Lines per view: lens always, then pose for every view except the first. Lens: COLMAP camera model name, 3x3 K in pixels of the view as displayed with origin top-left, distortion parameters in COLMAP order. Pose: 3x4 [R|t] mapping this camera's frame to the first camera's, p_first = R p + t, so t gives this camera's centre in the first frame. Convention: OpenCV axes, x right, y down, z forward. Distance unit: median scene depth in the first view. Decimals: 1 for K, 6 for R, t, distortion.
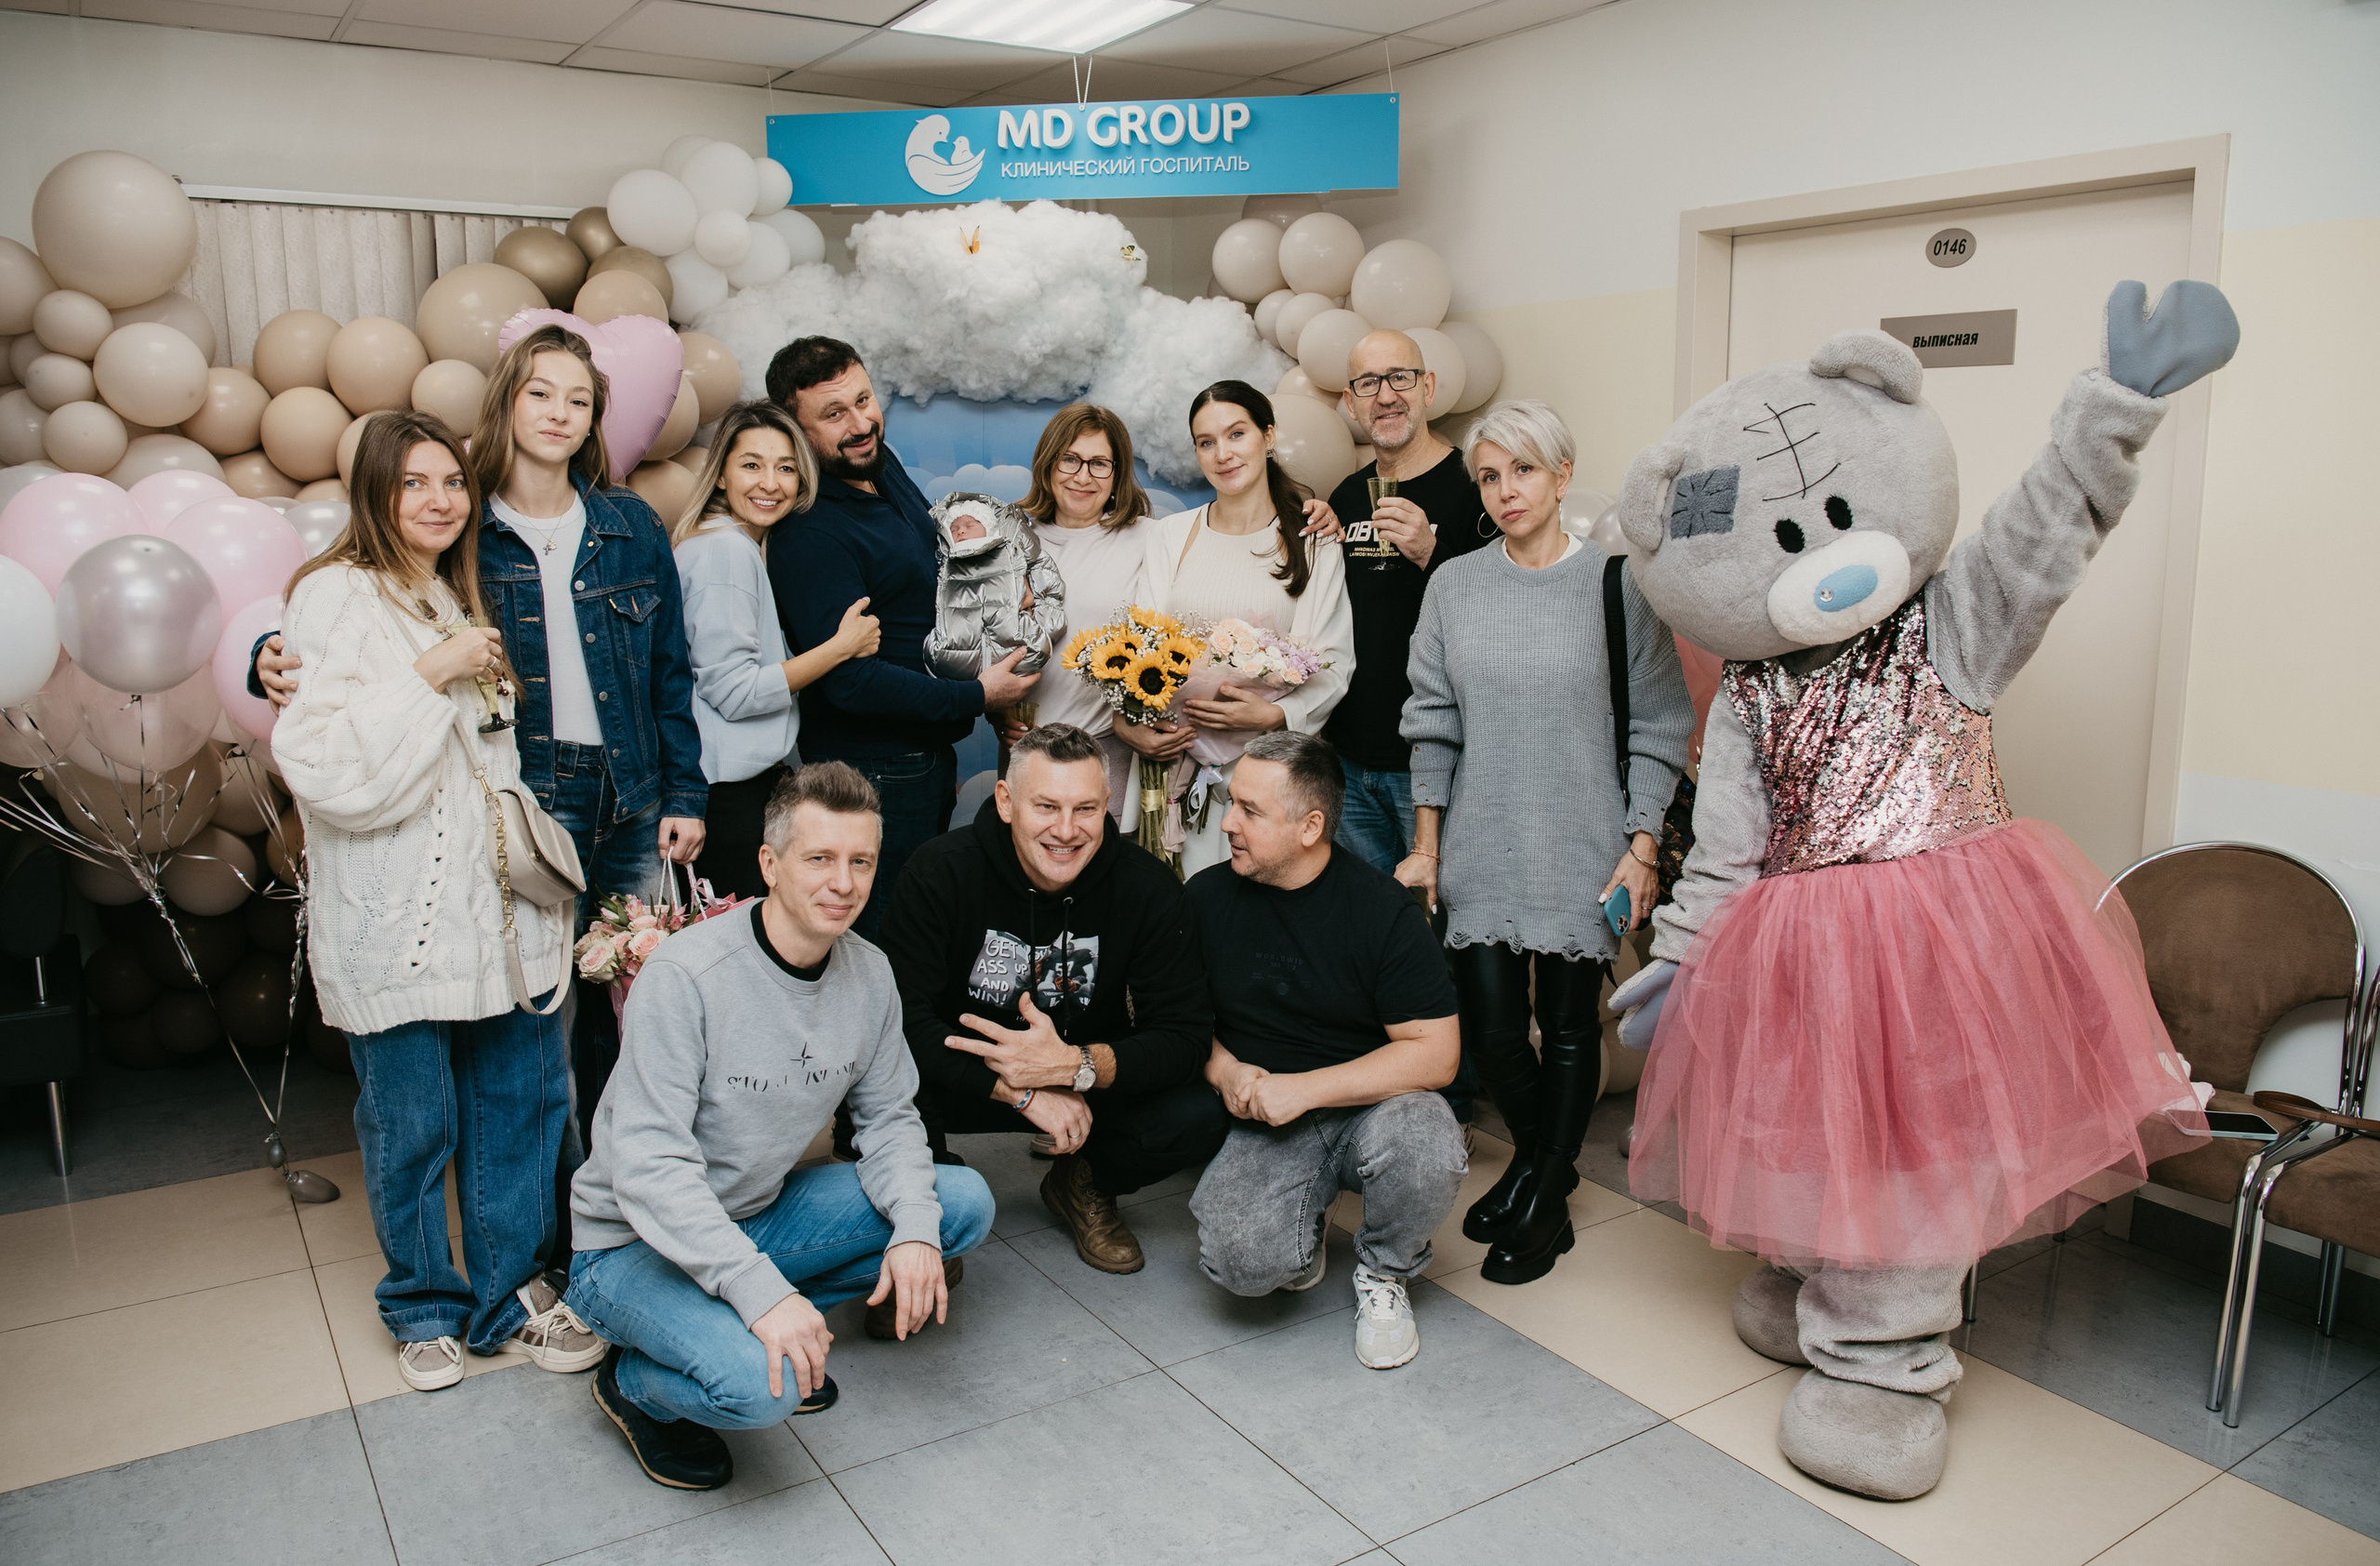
lens RADIAL K [[1718.3, 0, 1207.6], [0, 1718.3, 768.0], [0, 0, 1]] dist [-0.069933, 0.010637]
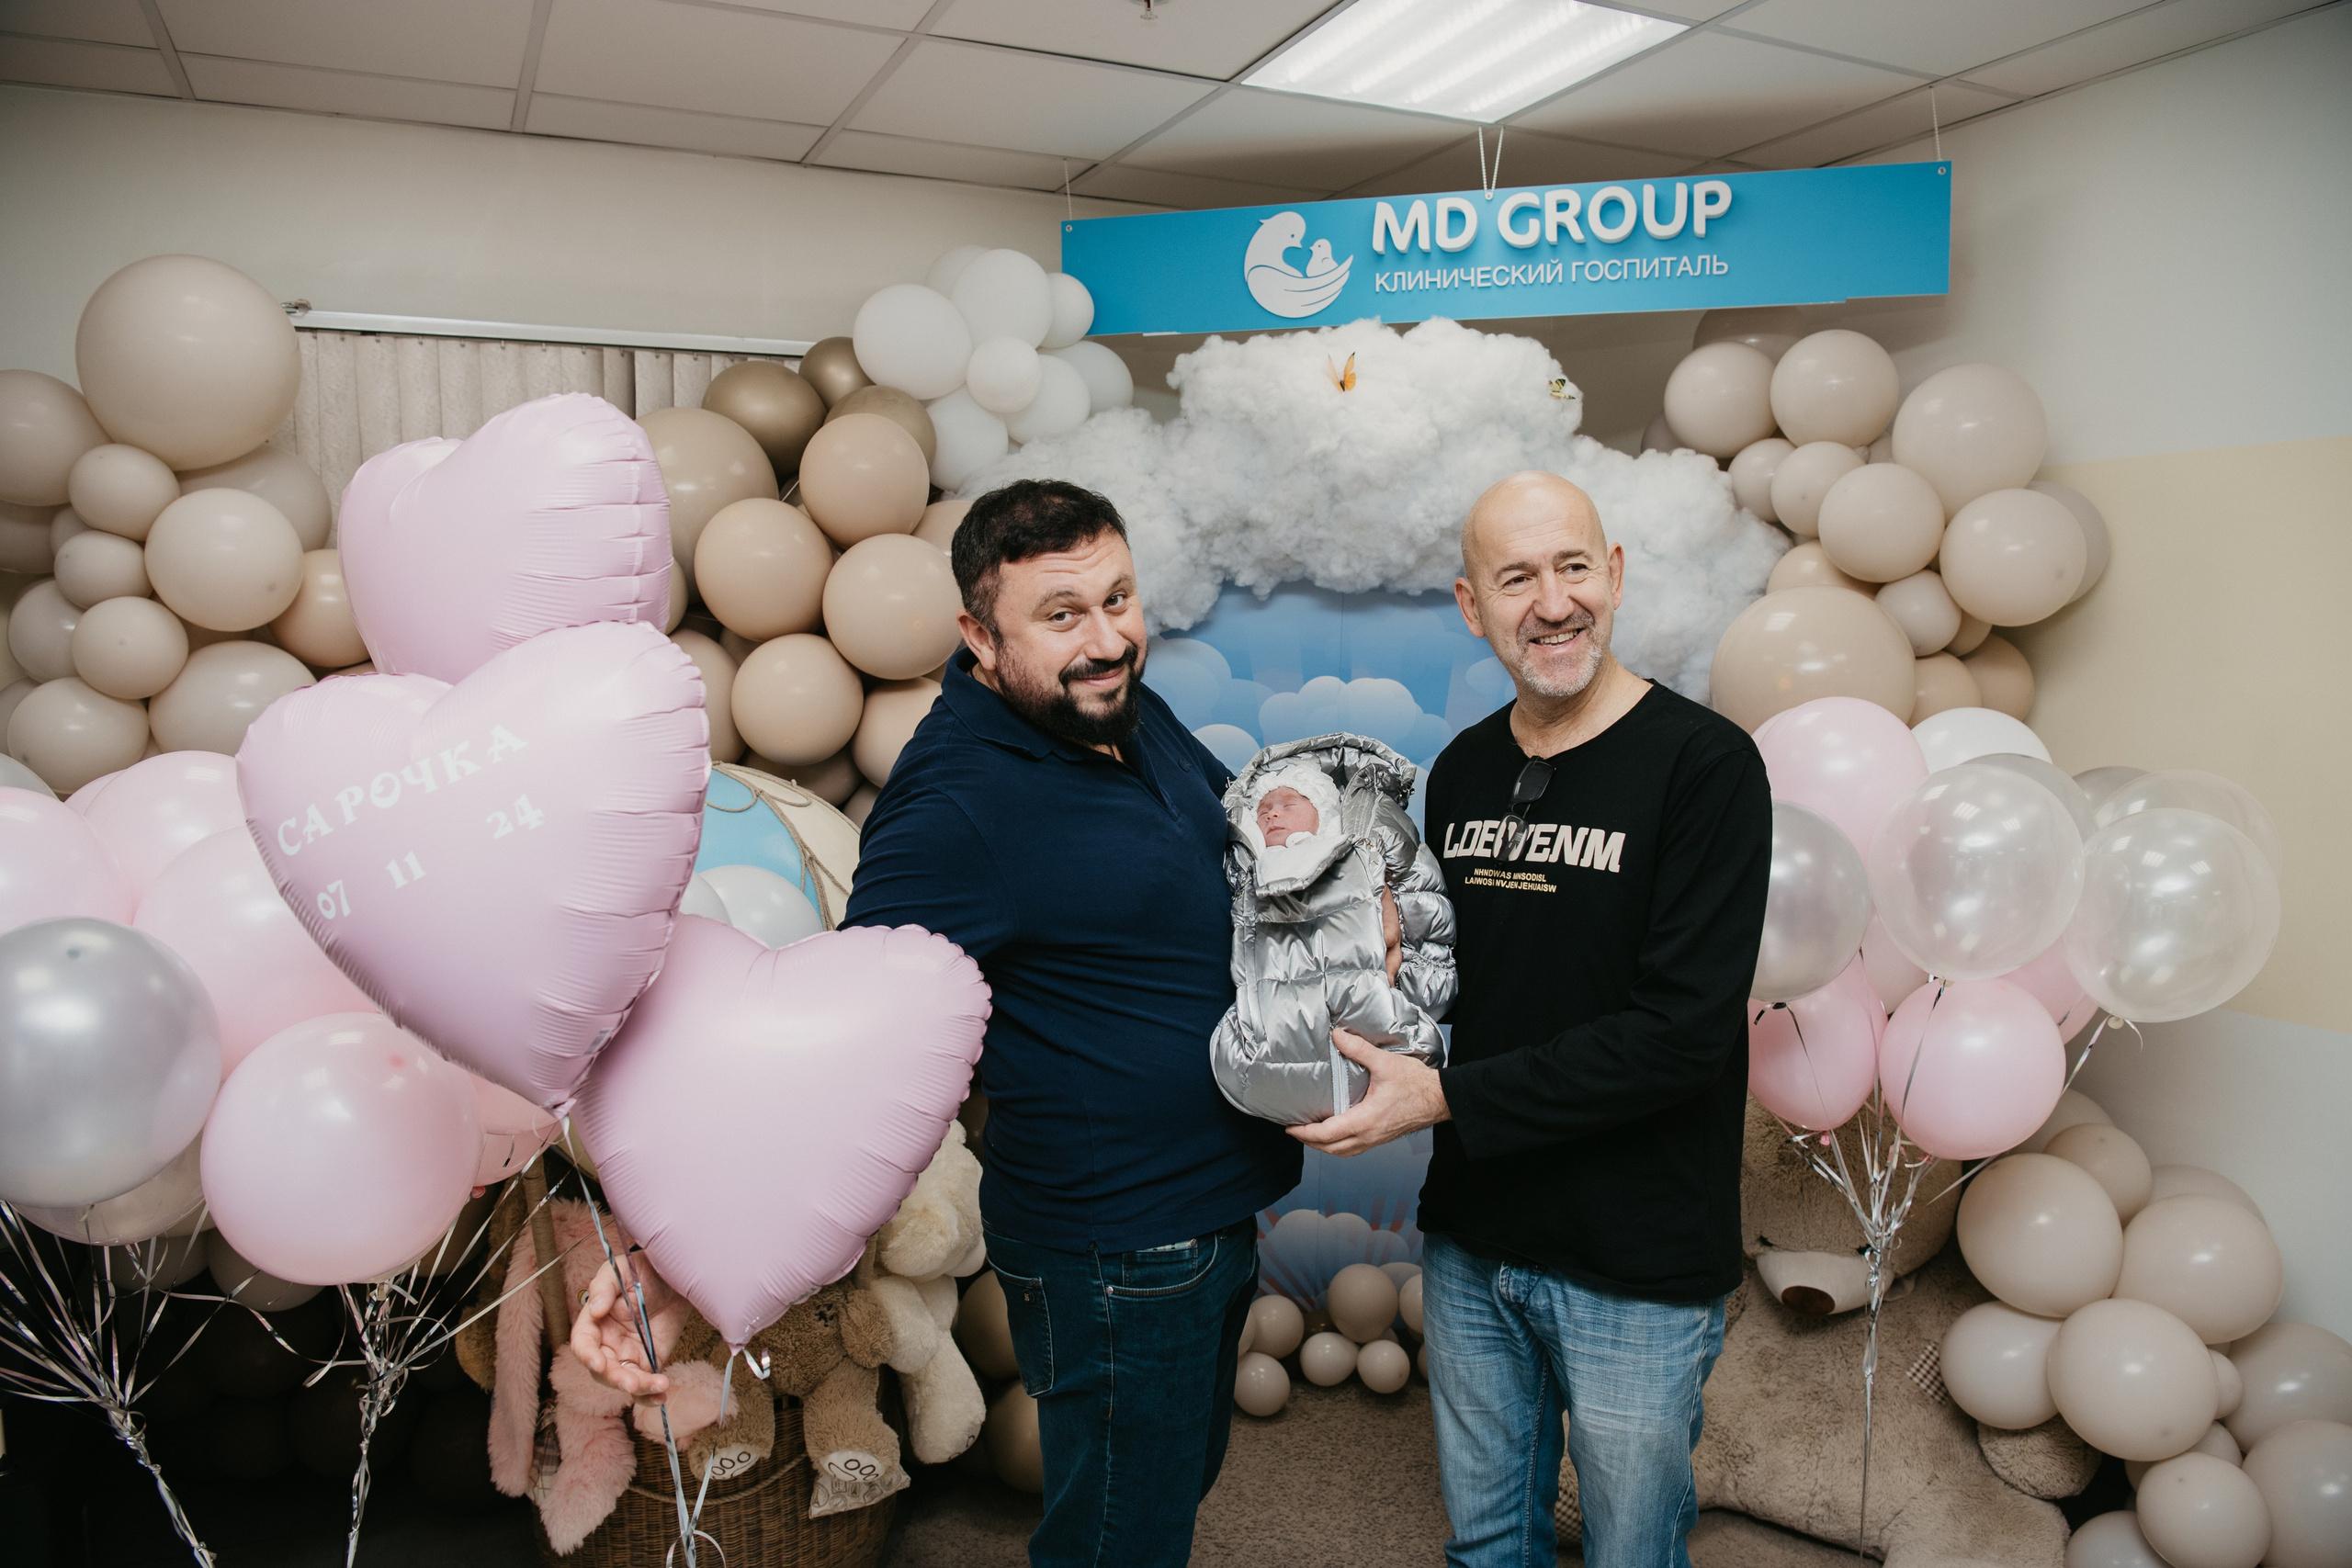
lens RADIAL K [[1618.3, 0, 1185.3], [0, 1618.3, 787.3], [0, 0, 1]] dist [-0.076795, 0.020452]
pose [[0.990115, 0.013275, -0.139628, -0.105697], [-0.024287, 0.996699, -0.077463, -0.079442], [0.138139, 0.080089, 0.987169, 0.328655]]
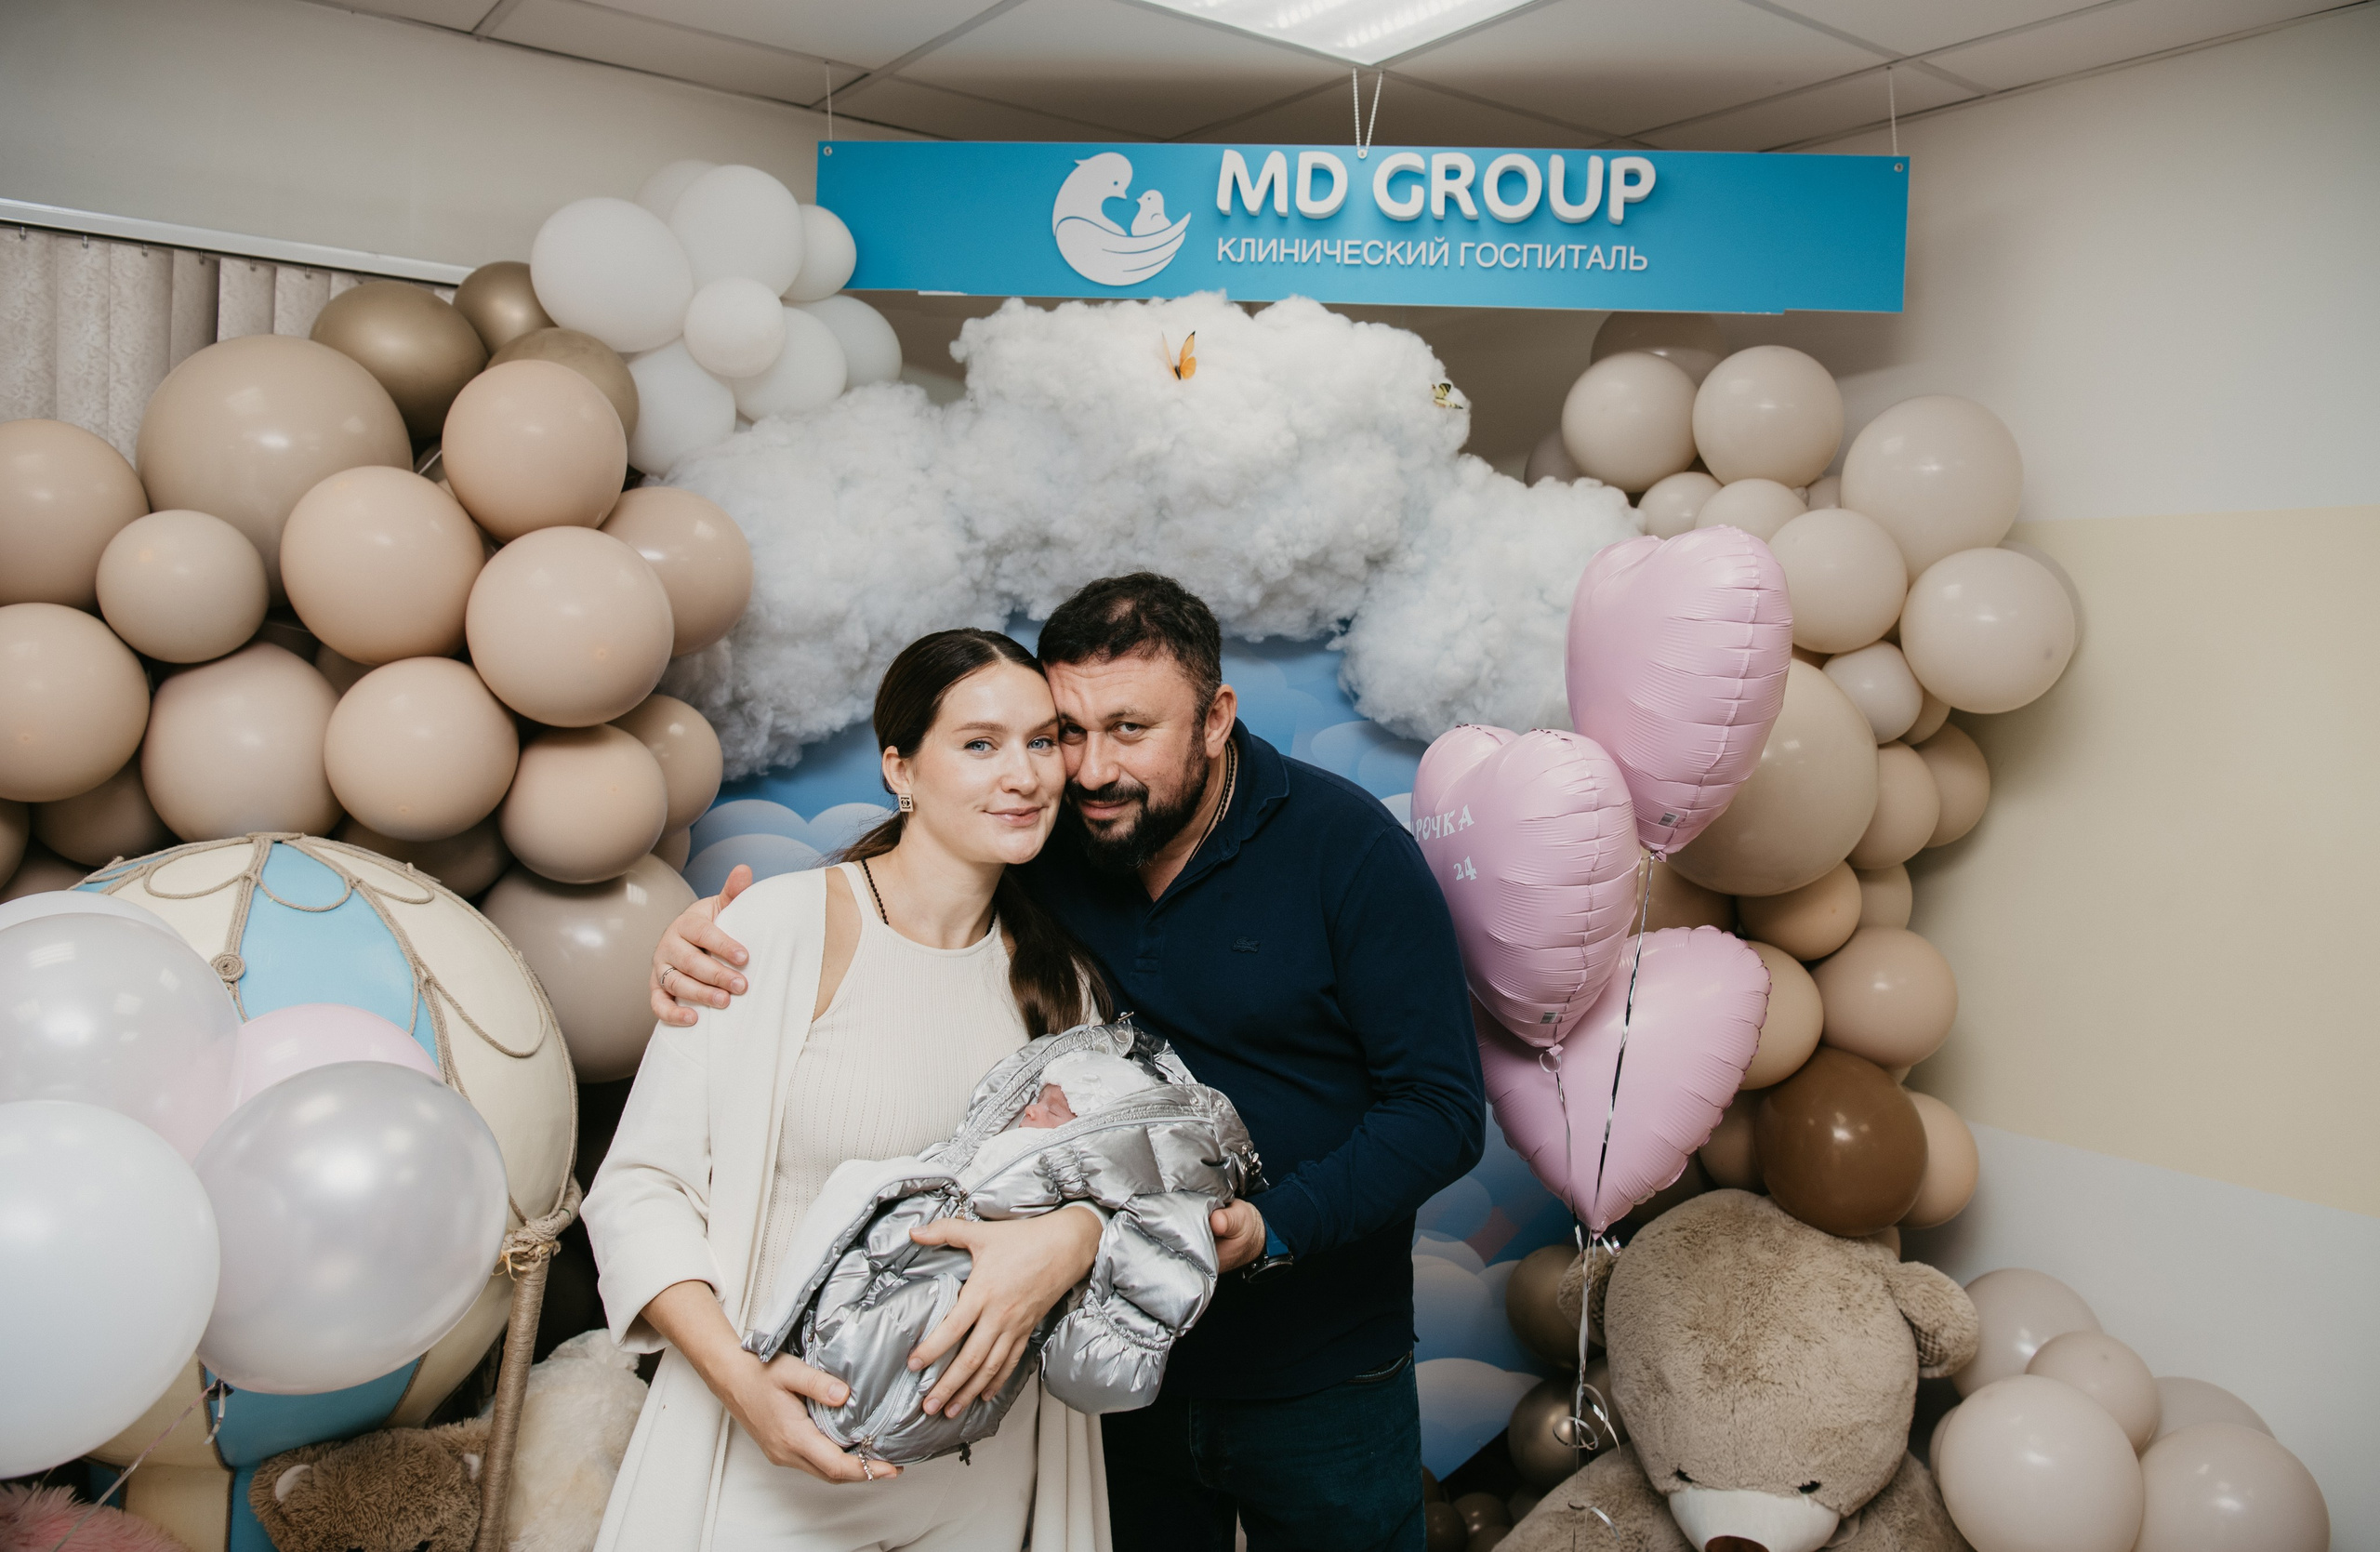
lens RADIAL K [[1812.3, 0, 1239.9], [0, 1812.3, 737.5], [0, 0, 1]] dist [-0.068572, 0.023302]
pose [[0.998259, 0.043810, 0.039494, -0.134522], [-0.037883, 0.989427, -0.139998, -0.099751], [-0.045210, 0.138259, 0.989364, 0.417360]]
